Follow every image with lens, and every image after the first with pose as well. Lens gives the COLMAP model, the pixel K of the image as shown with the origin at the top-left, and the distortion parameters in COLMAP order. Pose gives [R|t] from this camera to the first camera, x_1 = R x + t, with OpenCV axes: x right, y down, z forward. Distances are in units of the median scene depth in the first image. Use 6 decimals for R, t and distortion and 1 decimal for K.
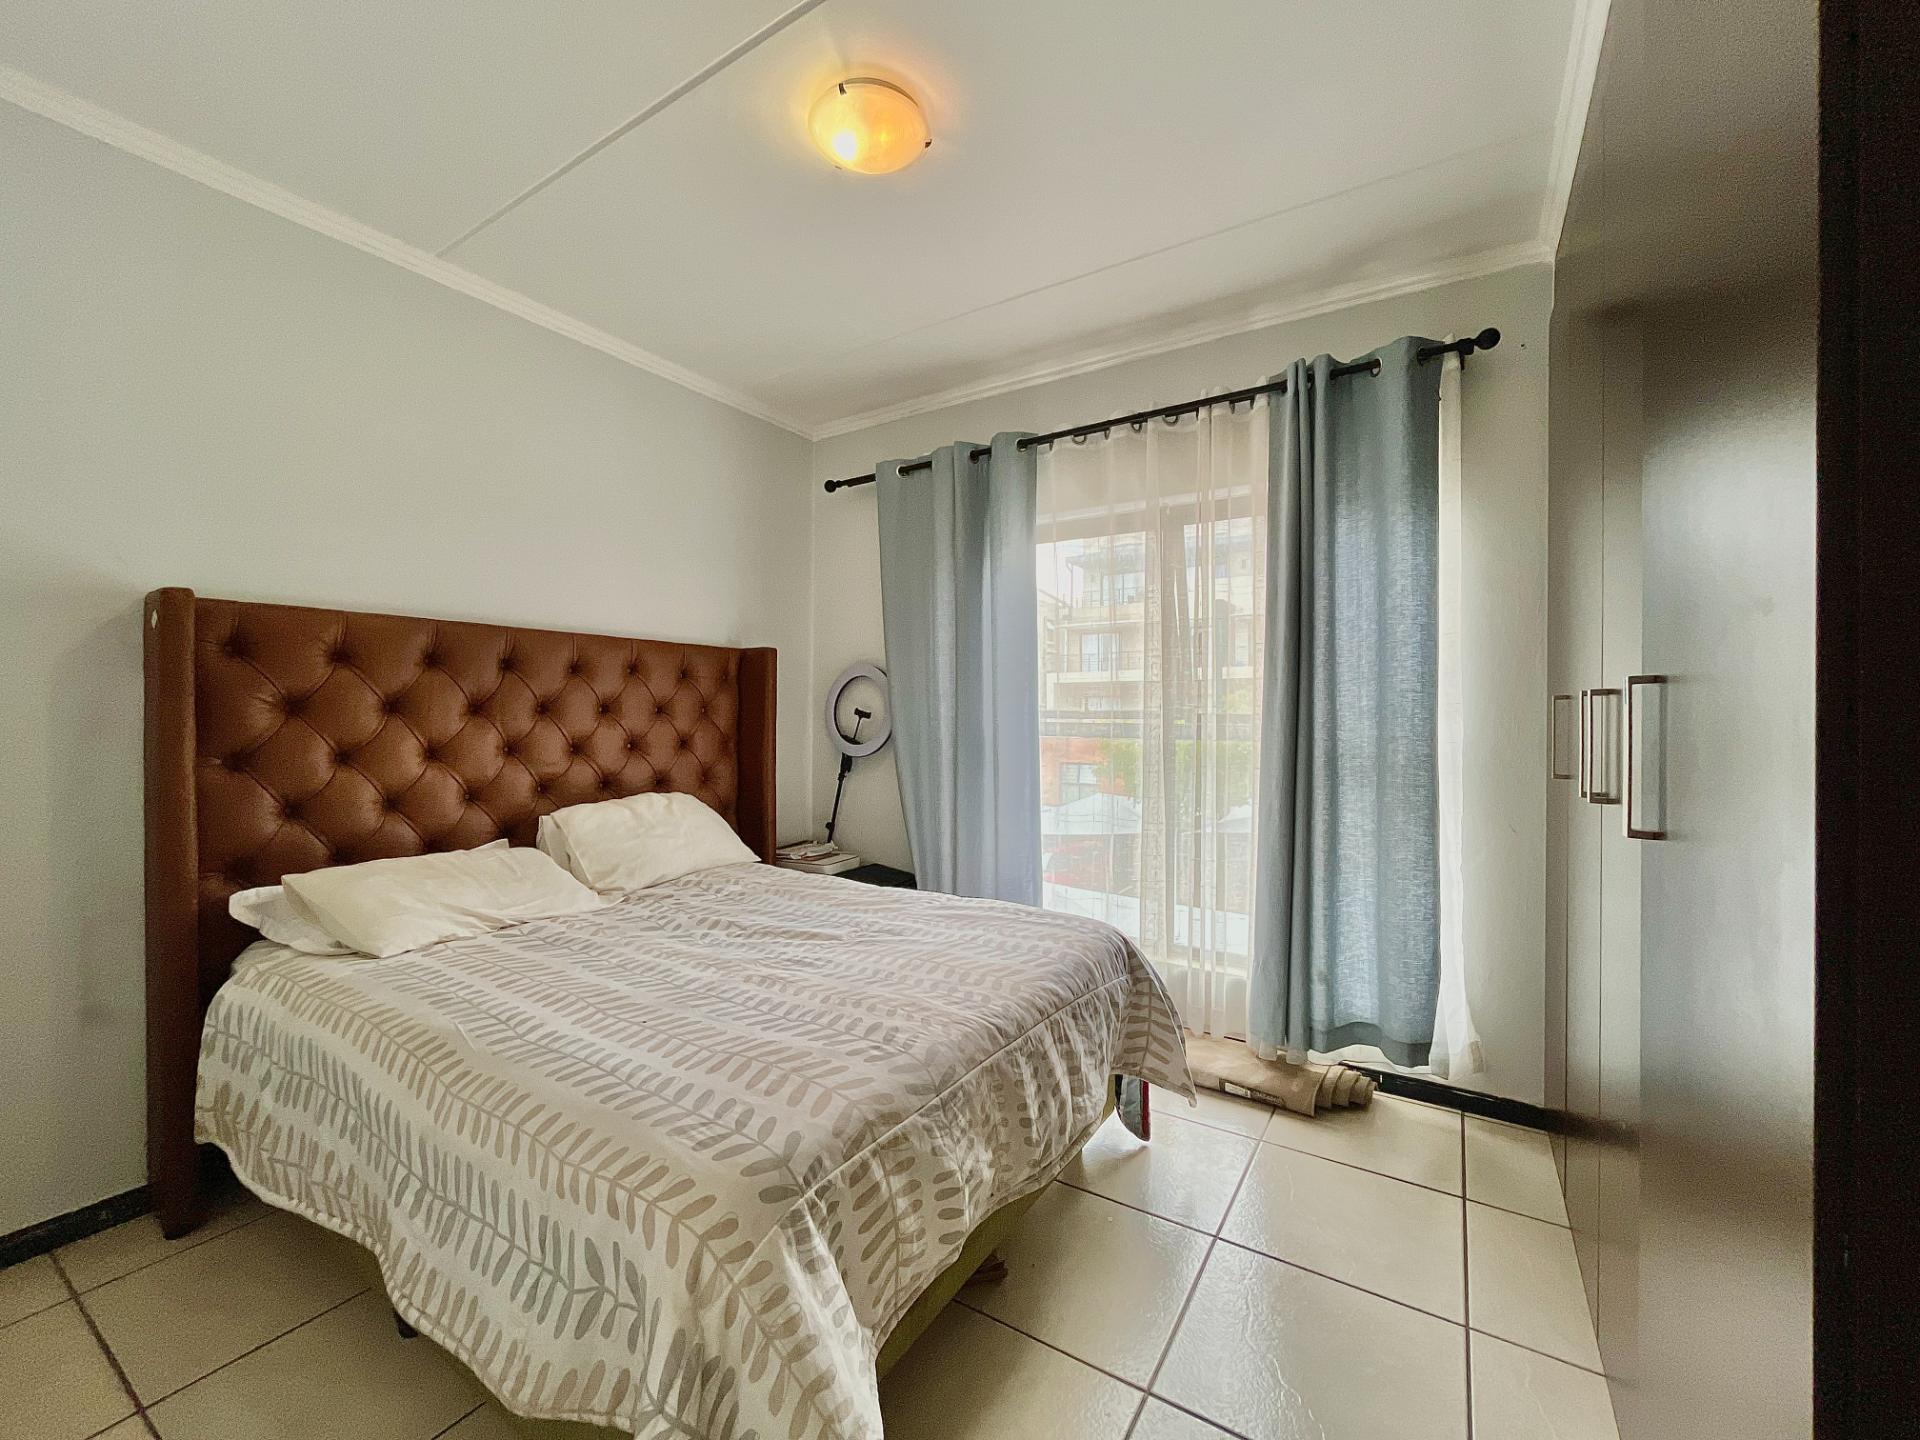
lens RADIAL K [[775.5, 0, 955.8], [0, 775.5, 715.9], [0, 0, 1]] dist [0.000675, -0.001133]
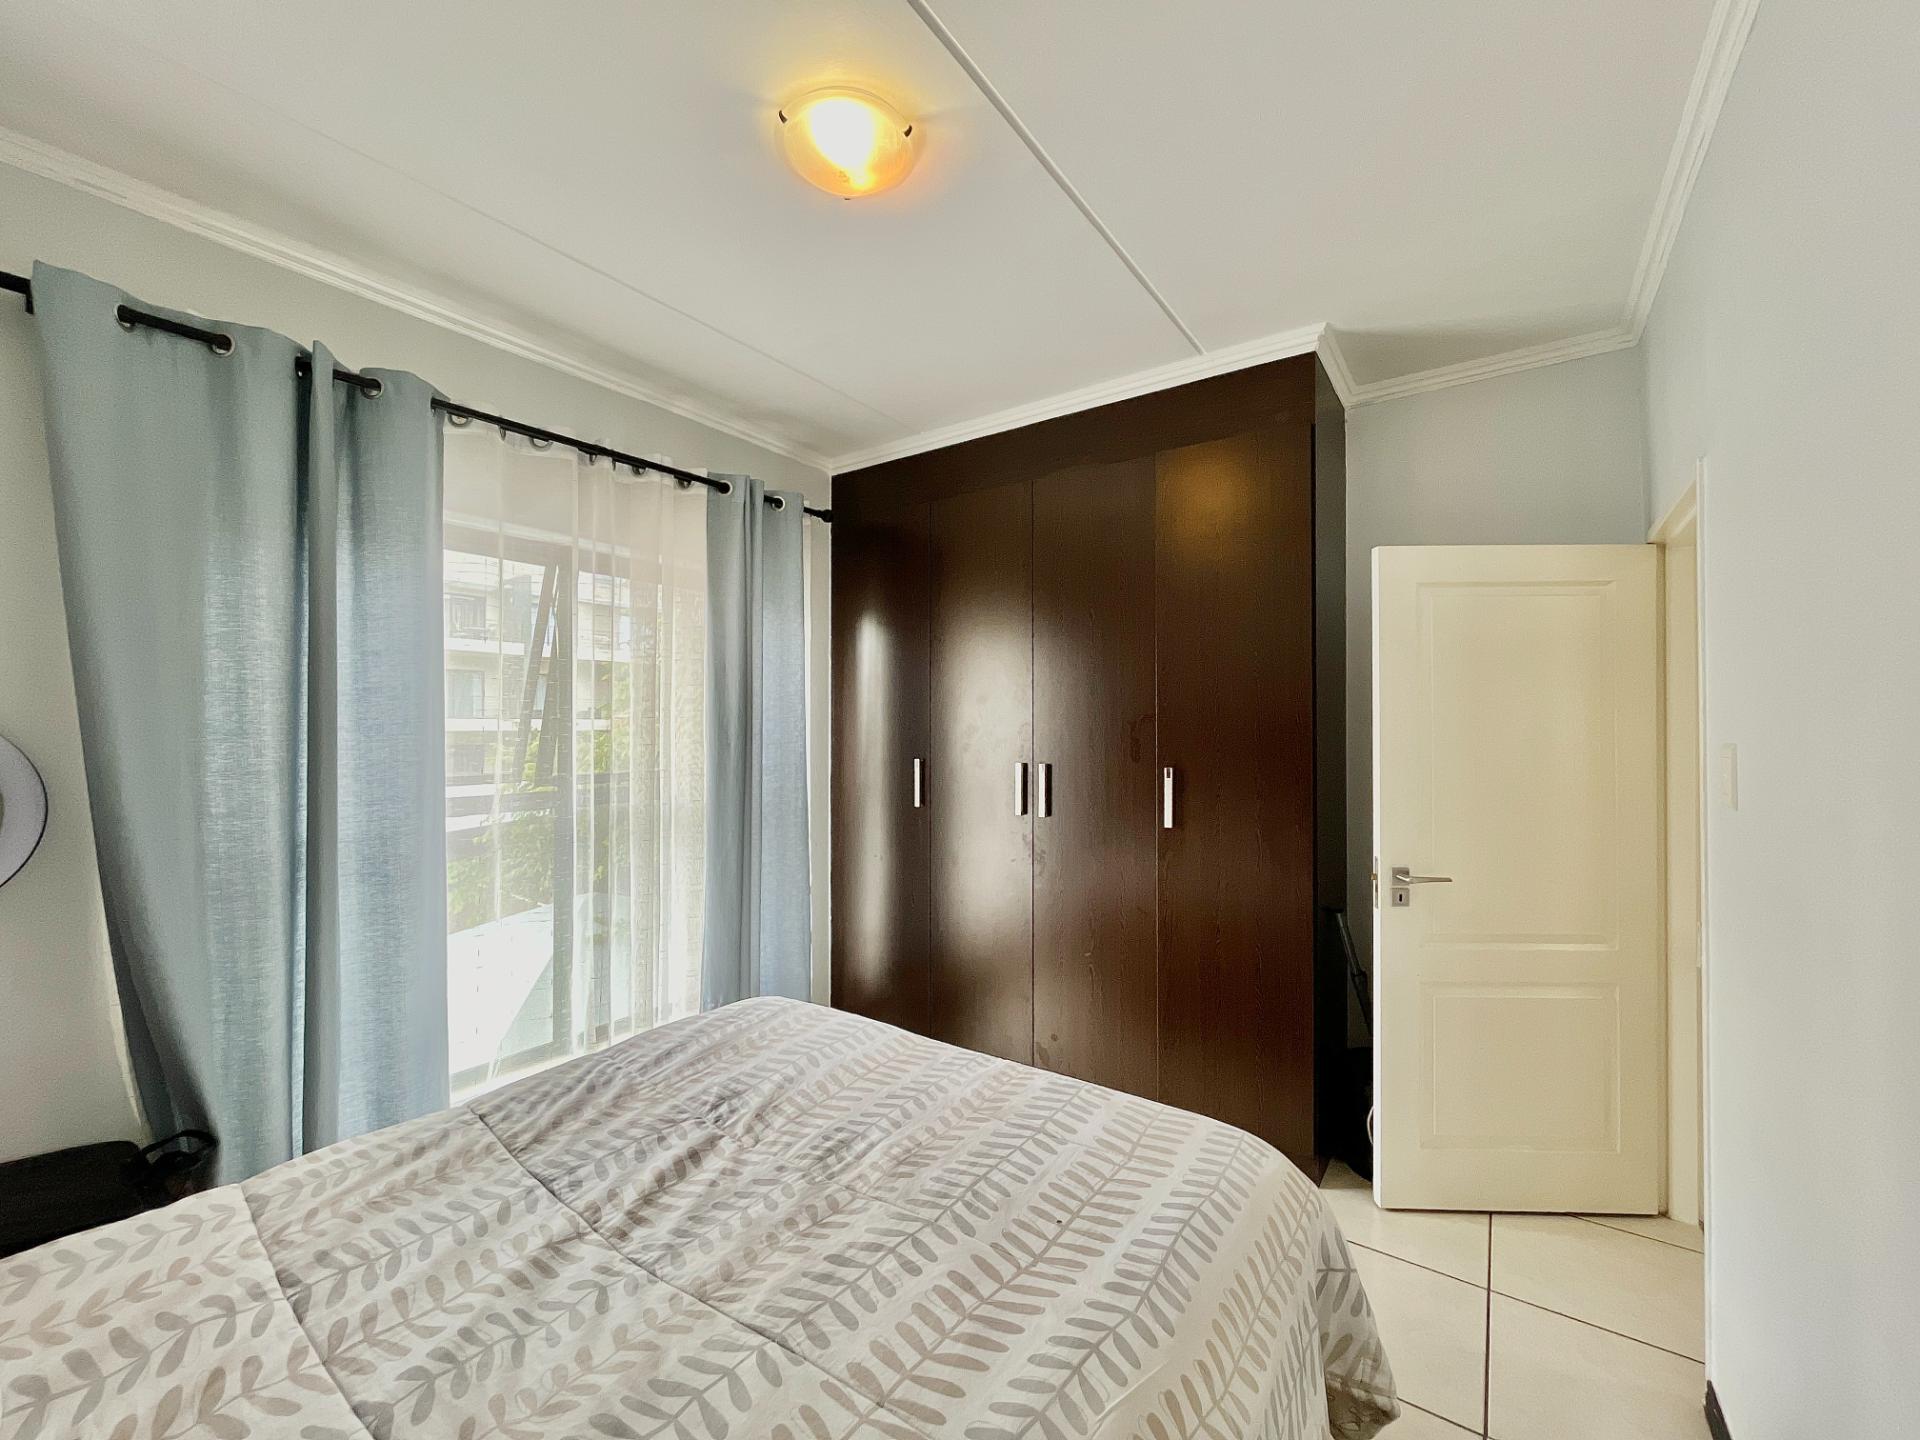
lens RADIAL K [[775.5, 0, 953.9], [0, 775.5, 722.8], [0, 0, 1]] dist [0.000675, -0.001133]
pose [[0.051881, 0.001699, 0.998652, -0.824178], [0.003421, 0.999992, -0.001879, -0.090253], [-0.998647, 0.003514, 0.051875, 0.713904]]
